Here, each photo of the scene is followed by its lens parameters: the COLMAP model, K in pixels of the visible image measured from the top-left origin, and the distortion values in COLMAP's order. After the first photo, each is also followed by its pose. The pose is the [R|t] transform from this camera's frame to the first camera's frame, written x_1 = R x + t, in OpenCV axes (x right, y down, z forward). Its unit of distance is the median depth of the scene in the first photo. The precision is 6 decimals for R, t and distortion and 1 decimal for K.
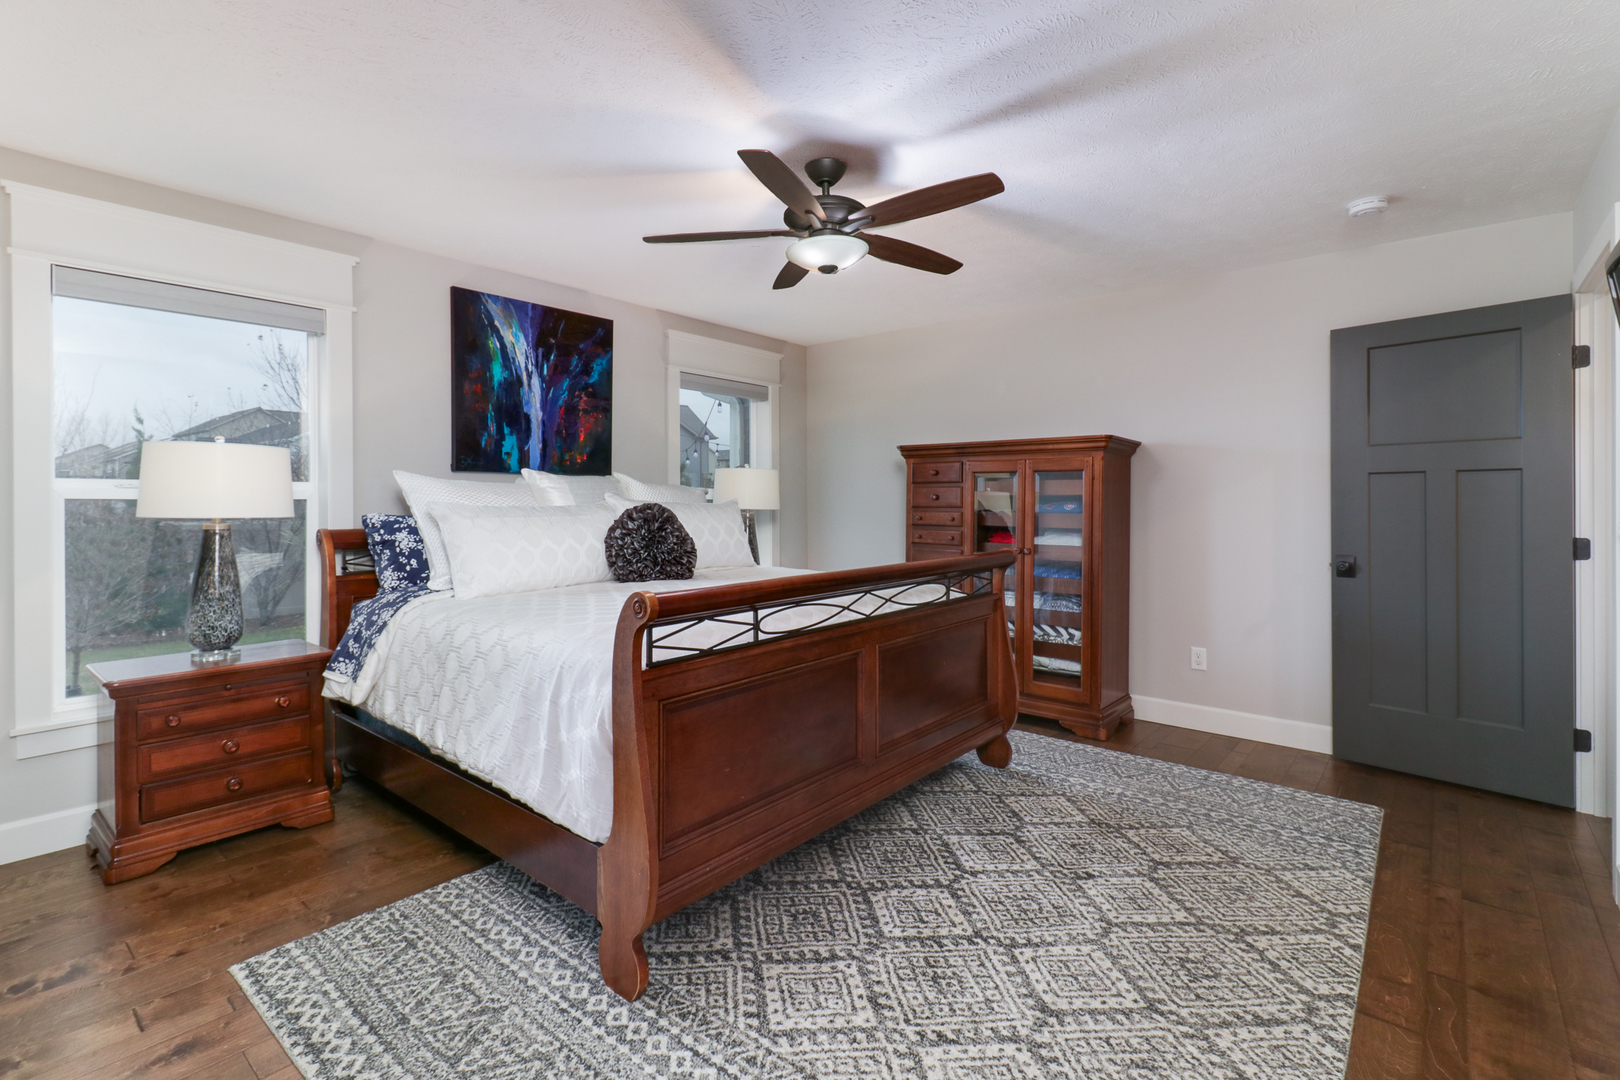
lens RADIAL K [[747.8, 0, 795.0], [0, 747.8, 499.5], [0, 0, 1]] dist [0.014562, -0.005396]
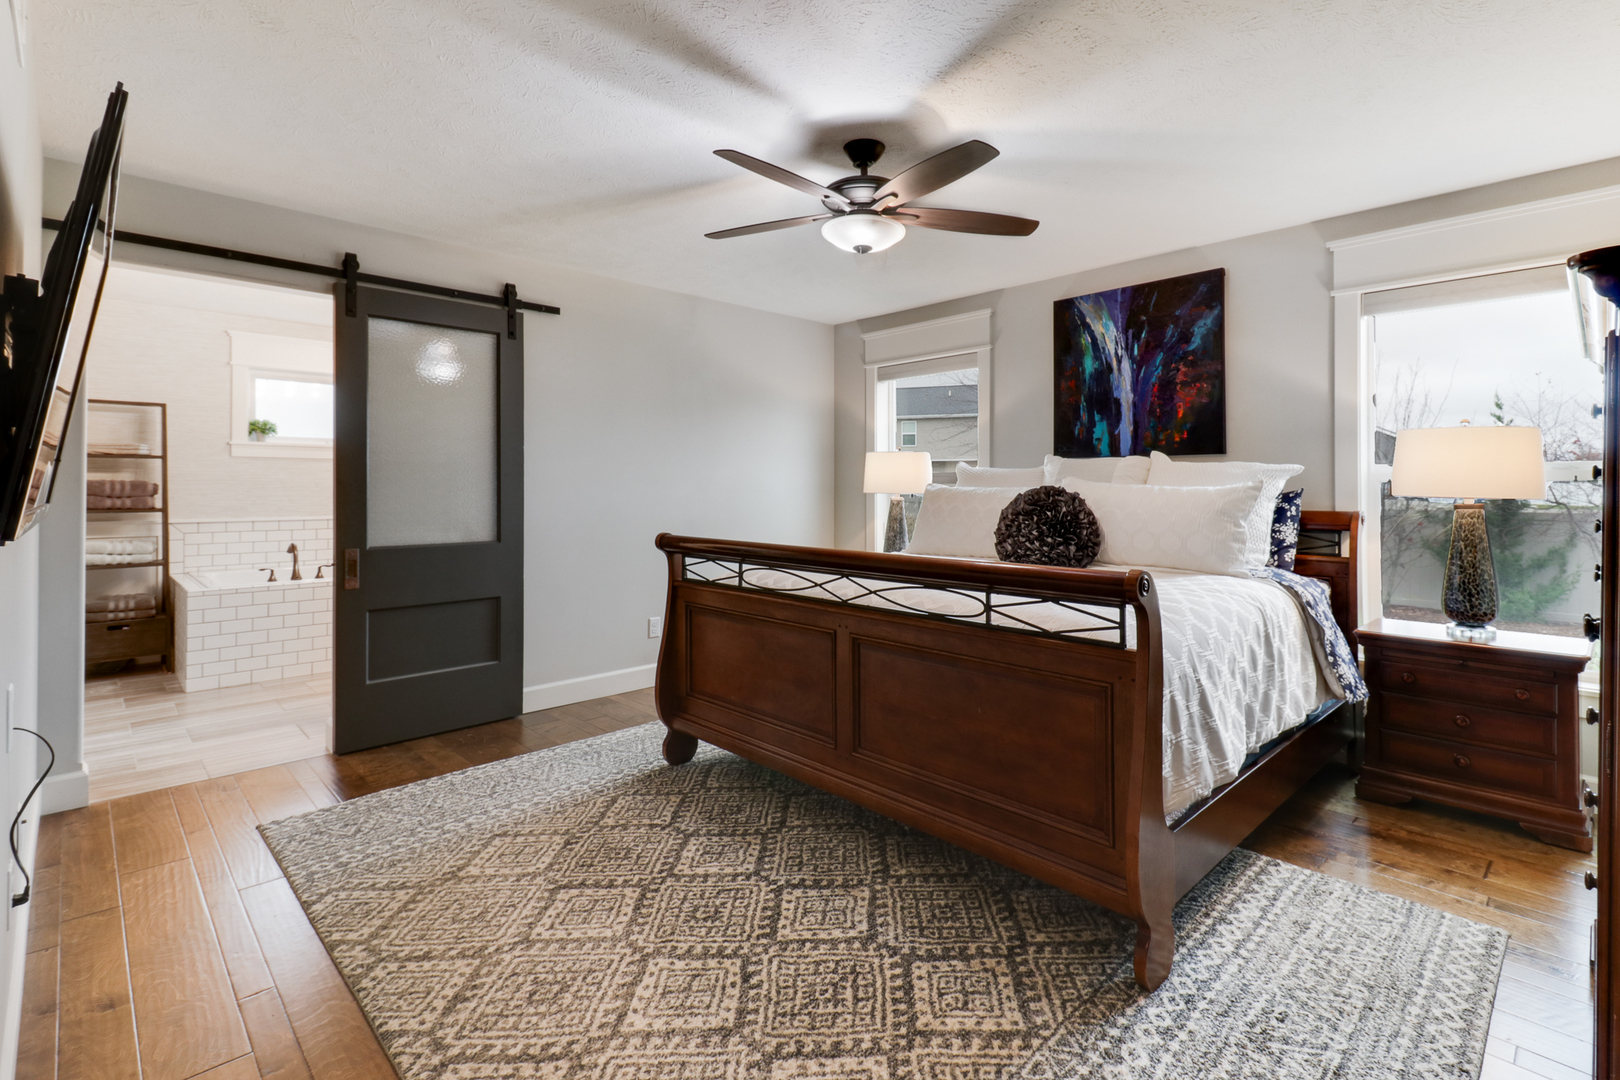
lens RADIAL K [[747.8, 0, 821.2], [0, 747.8, 481.9], [0, 0, 1]] dist [0.014562, -0.005396]
pose [[-0.082034, -0.004095, -0.996621, 1.023950], [-0.002465, 0.999989, -0.003906, 0.006245], [0.996626, 0.002136, -0.082043, 1.013372]]
